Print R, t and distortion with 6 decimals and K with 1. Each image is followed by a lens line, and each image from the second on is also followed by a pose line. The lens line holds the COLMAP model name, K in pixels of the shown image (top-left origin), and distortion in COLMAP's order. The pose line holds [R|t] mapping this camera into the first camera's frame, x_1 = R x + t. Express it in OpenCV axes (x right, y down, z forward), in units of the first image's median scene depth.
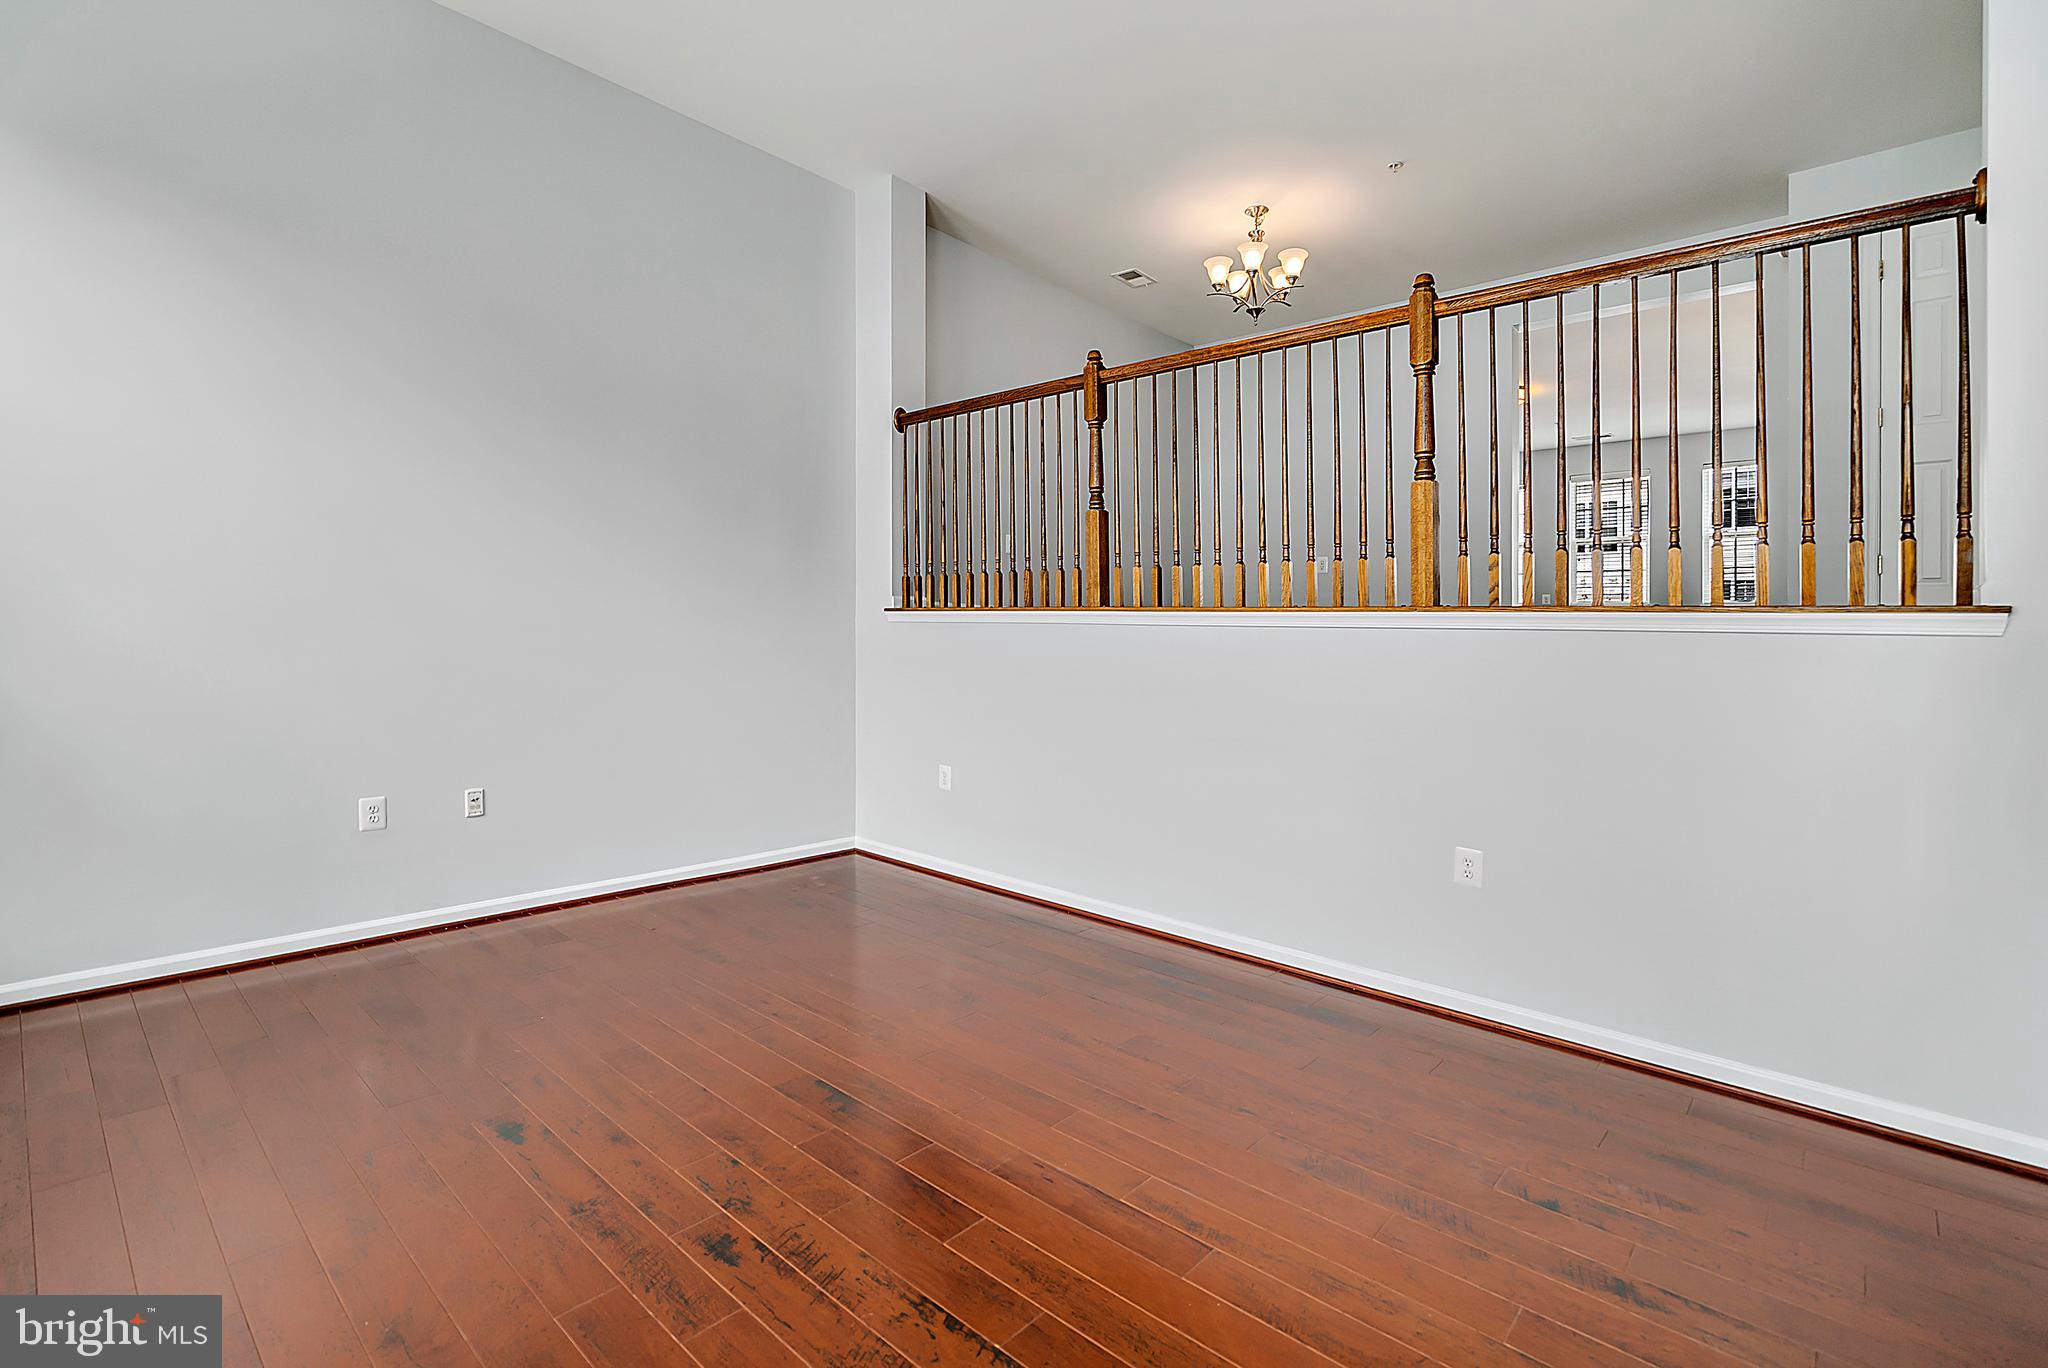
lens RADIAL K [[961.0, 0, 1005.8], [0, 961.0, 650.1], [0, 0, 1]] dist [0.006651, -0.000359]
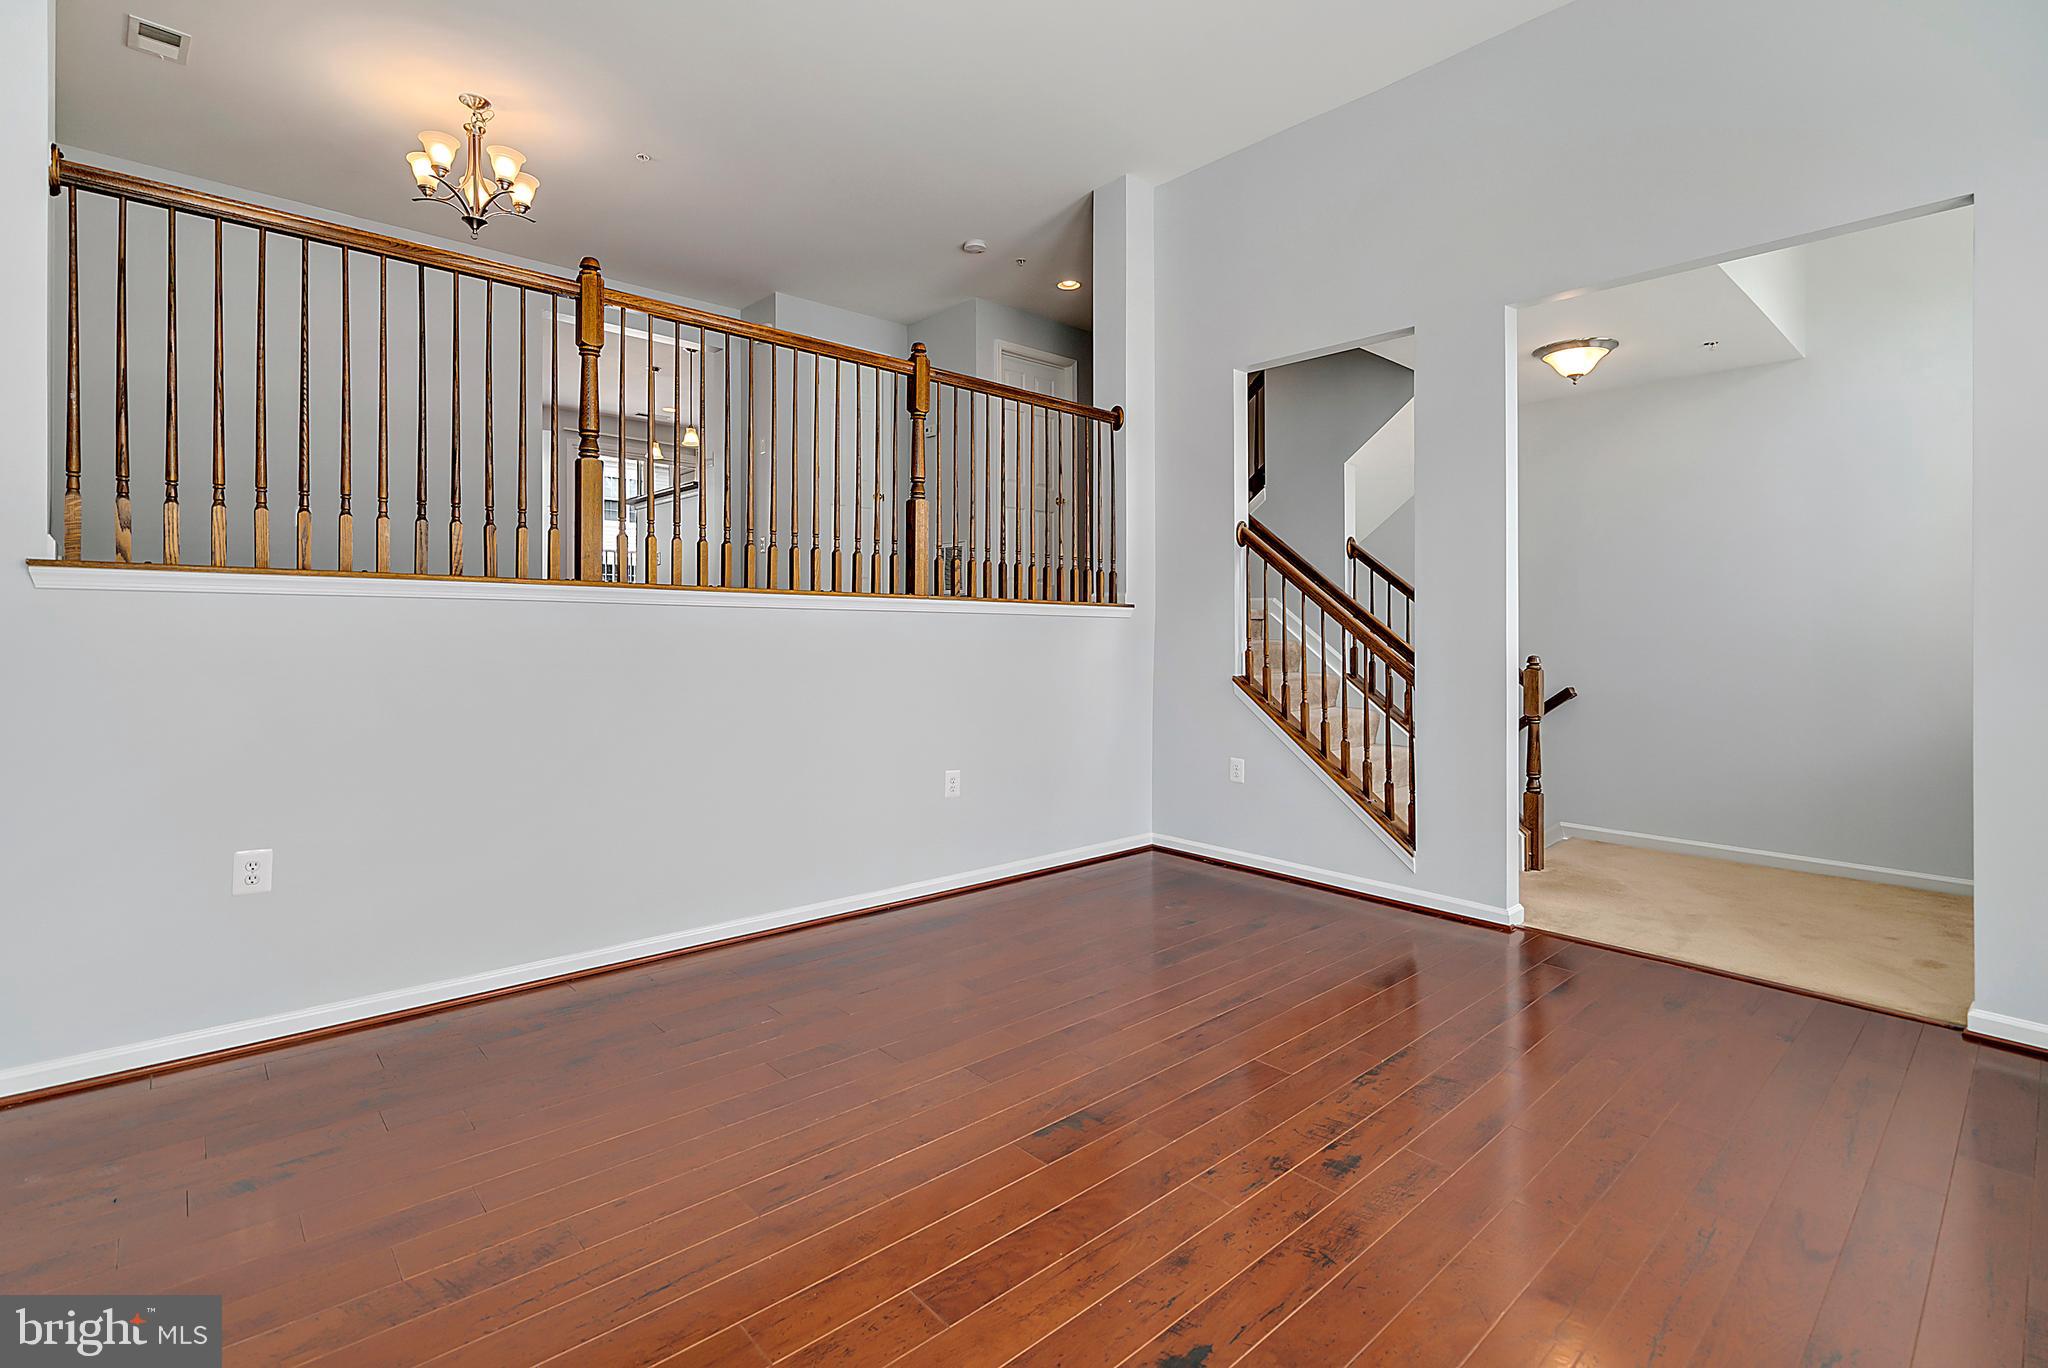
lens RADIAL K [[937.3, 0, 1023.8], [0, 937.3, 634.2], [0, 0, 1]] dist [-0.026275, 0.000197]
pose [[0.083501, -0.030184, 0.996050, -0.778169], [0.001292, 0.999544, 0.030181, -0.029982], [-0.996507, -0.001233, 0.083502, 0.706745]]
